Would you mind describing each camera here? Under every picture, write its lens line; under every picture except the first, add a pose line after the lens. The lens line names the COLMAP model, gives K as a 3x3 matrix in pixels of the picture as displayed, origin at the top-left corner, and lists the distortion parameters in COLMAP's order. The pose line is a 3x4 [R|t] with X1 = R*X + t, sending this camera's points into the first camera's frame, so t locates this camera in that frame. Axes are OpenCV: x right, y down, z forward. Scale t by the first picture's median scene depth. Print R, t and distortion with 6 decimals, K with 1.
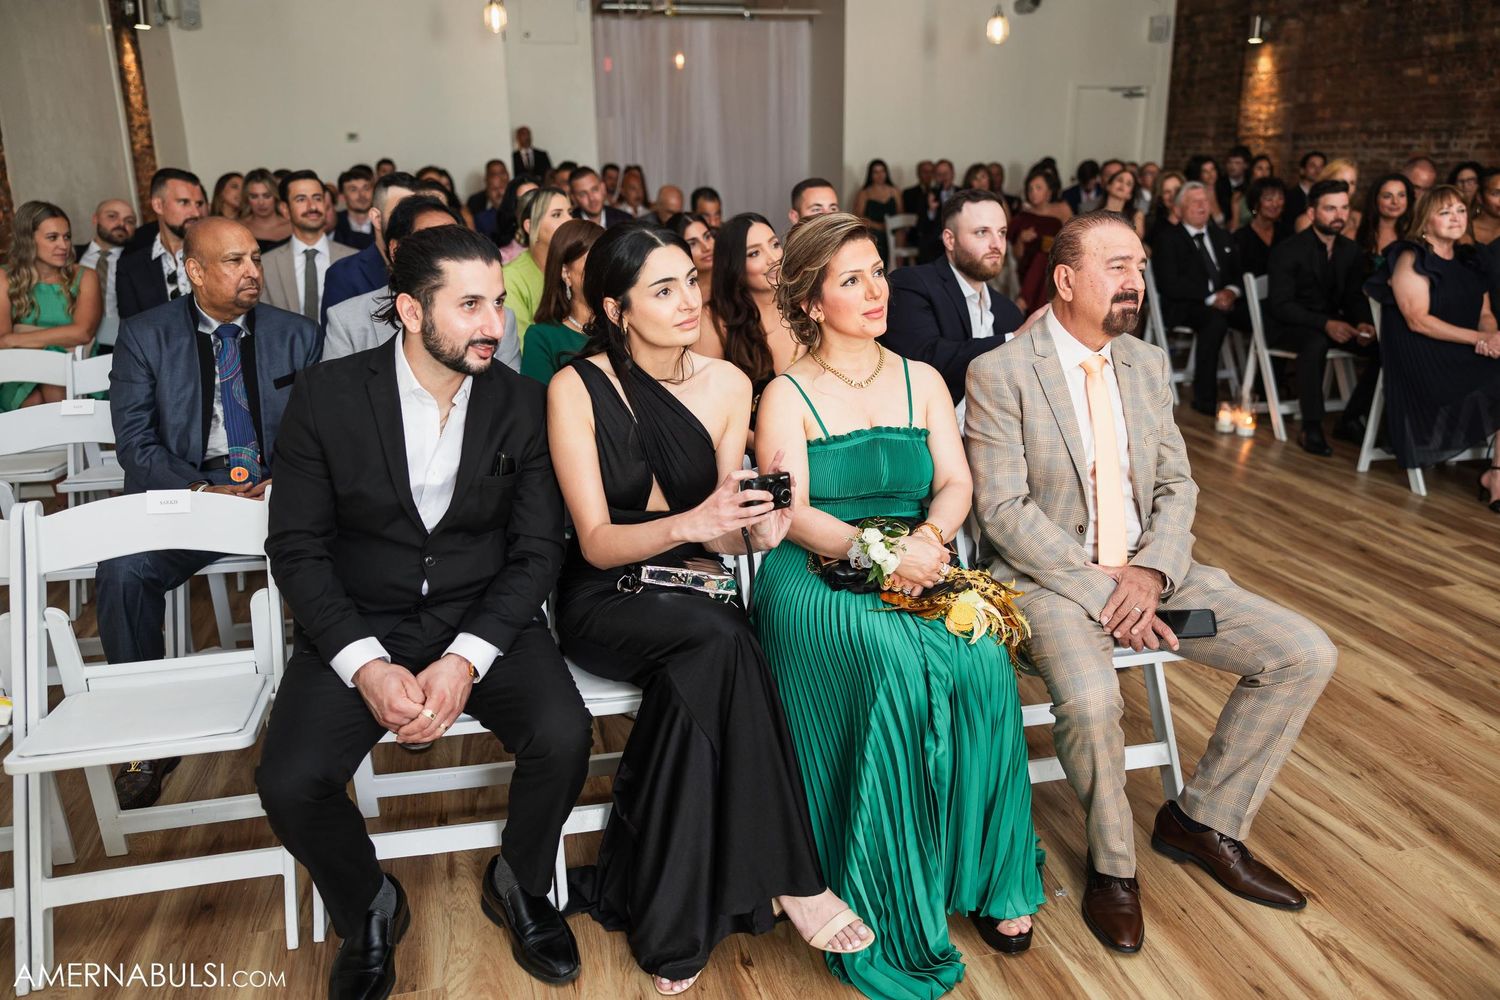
lens RADIAL K [[1182.9, 0, 706.0], [0, 1182.9, 515.1], [0, 0, 1]] dist [0.015590, -0.016018]
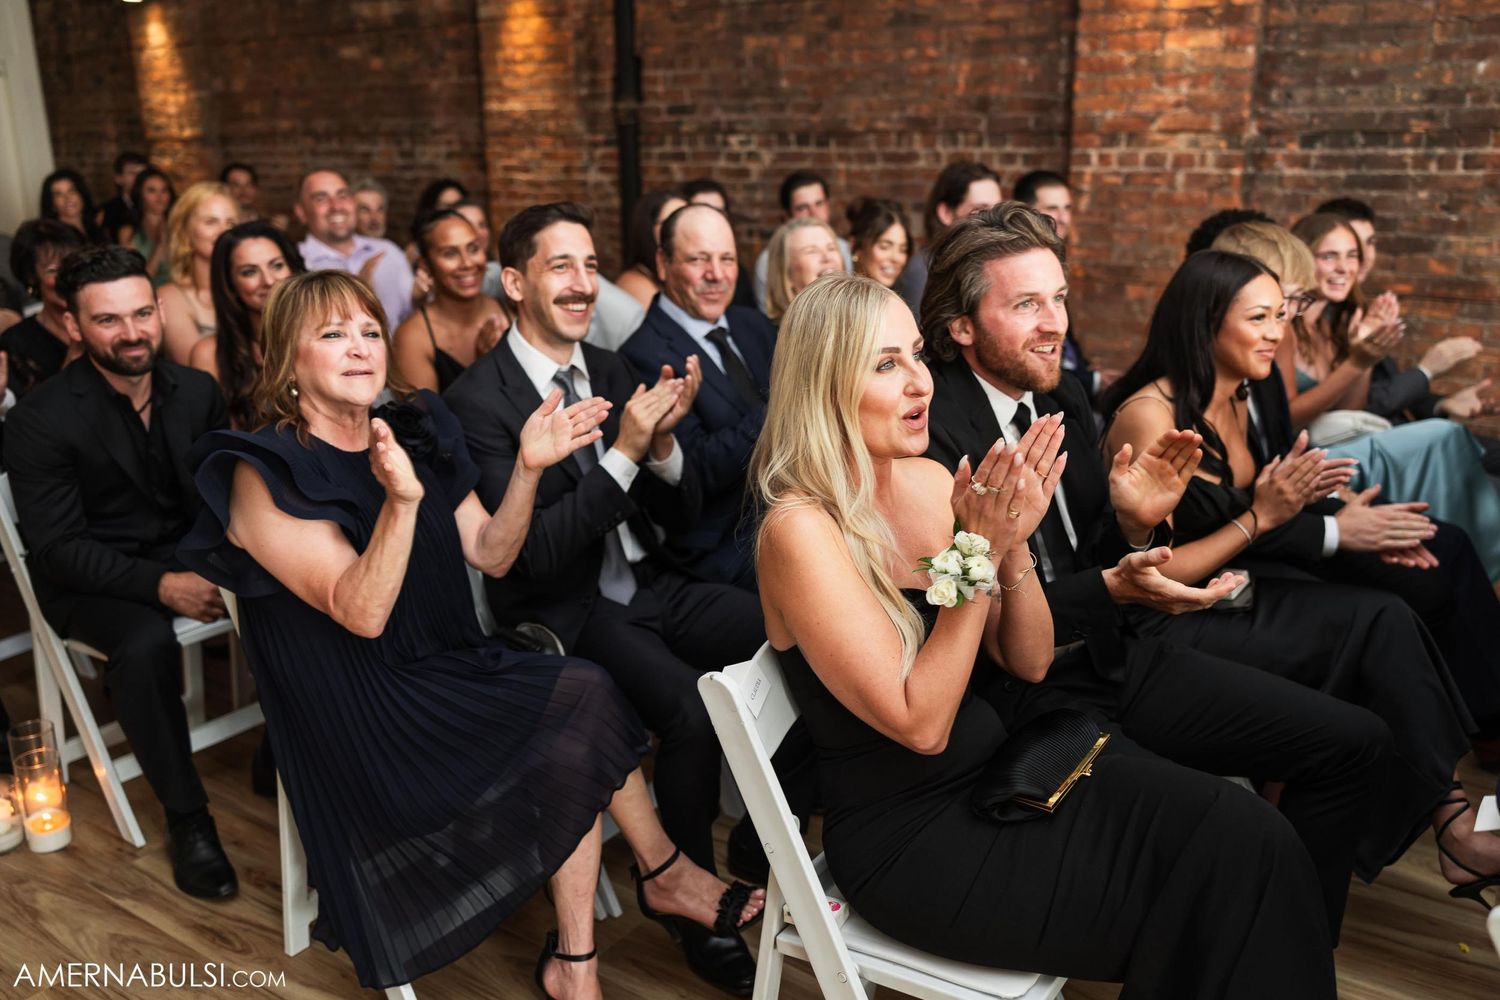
lens RADIAL K [[1182.9, 0, 739.2], [0, 1182.9, 478.7], [0, 0, 1]] dist [0.015590, -0.016018]
pose [[0.725095, -0.178840, 0.665022, 0.248145], [0.198599, 0.978966, 0.046728, -0.109622], [-0.659391, 0.098190, 0.745361, 0.341777]]
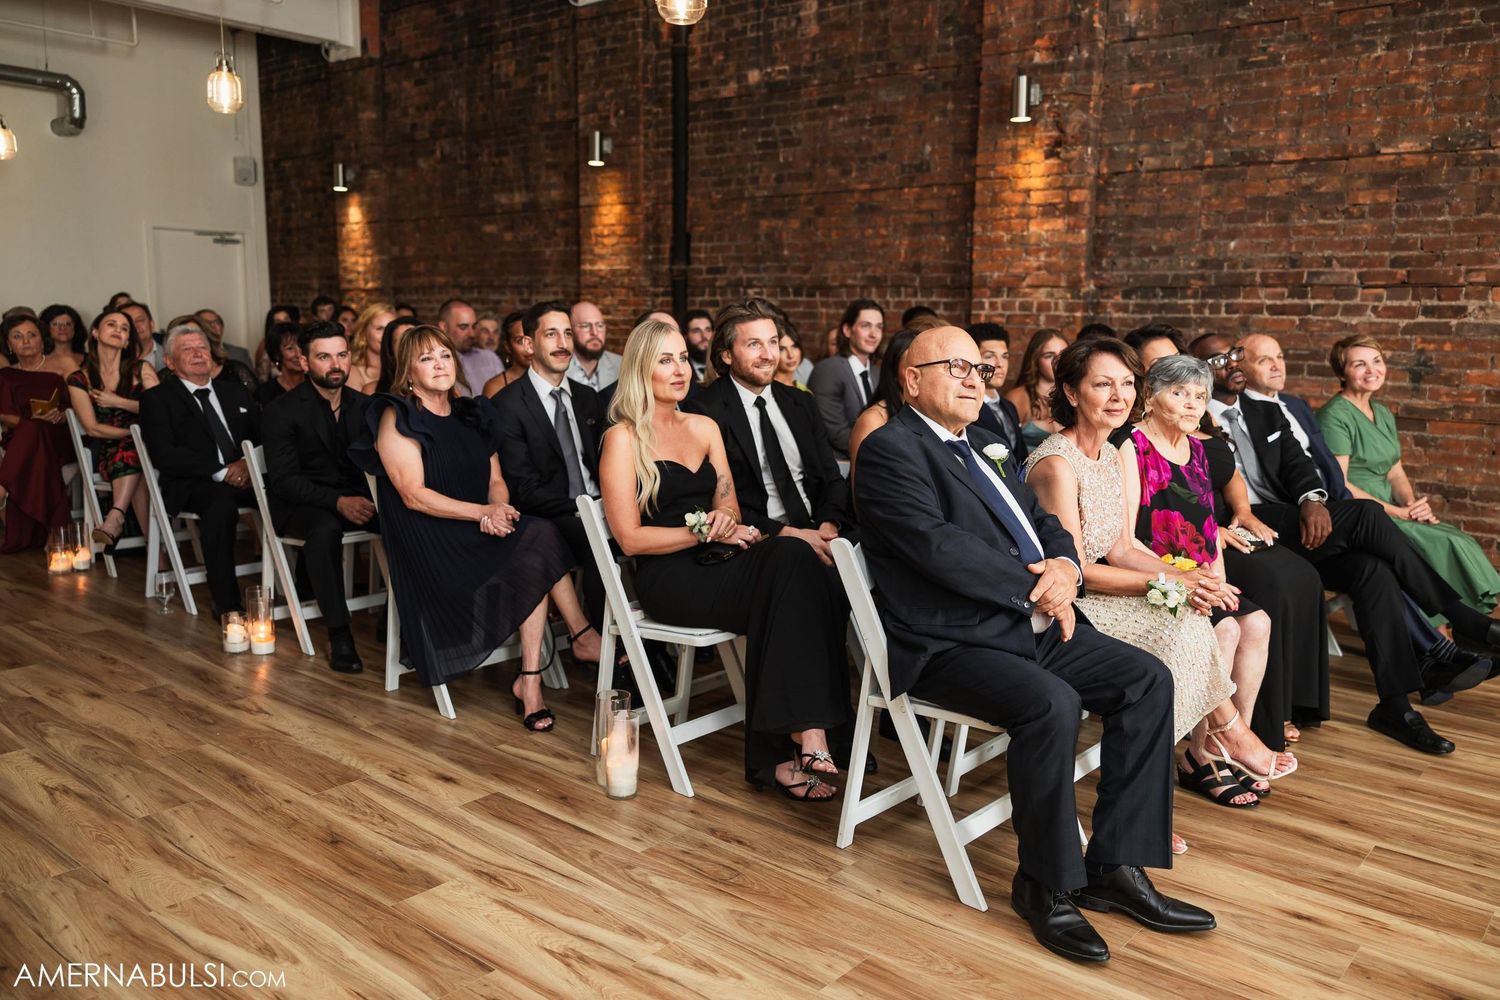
lens RADIAL K [[1182.9, 0, 752.1], [0, 1182.9, 482.6], [0, 0, 1]] dist [0.015590, -0.016018]
pose [[0.795178, -0.061035, 0.603296, 0.169058], [0.156714, 0.981806, -0.107230, -0.029758], [-0.585775, 0.179812, 0.790276, 0.142452]]
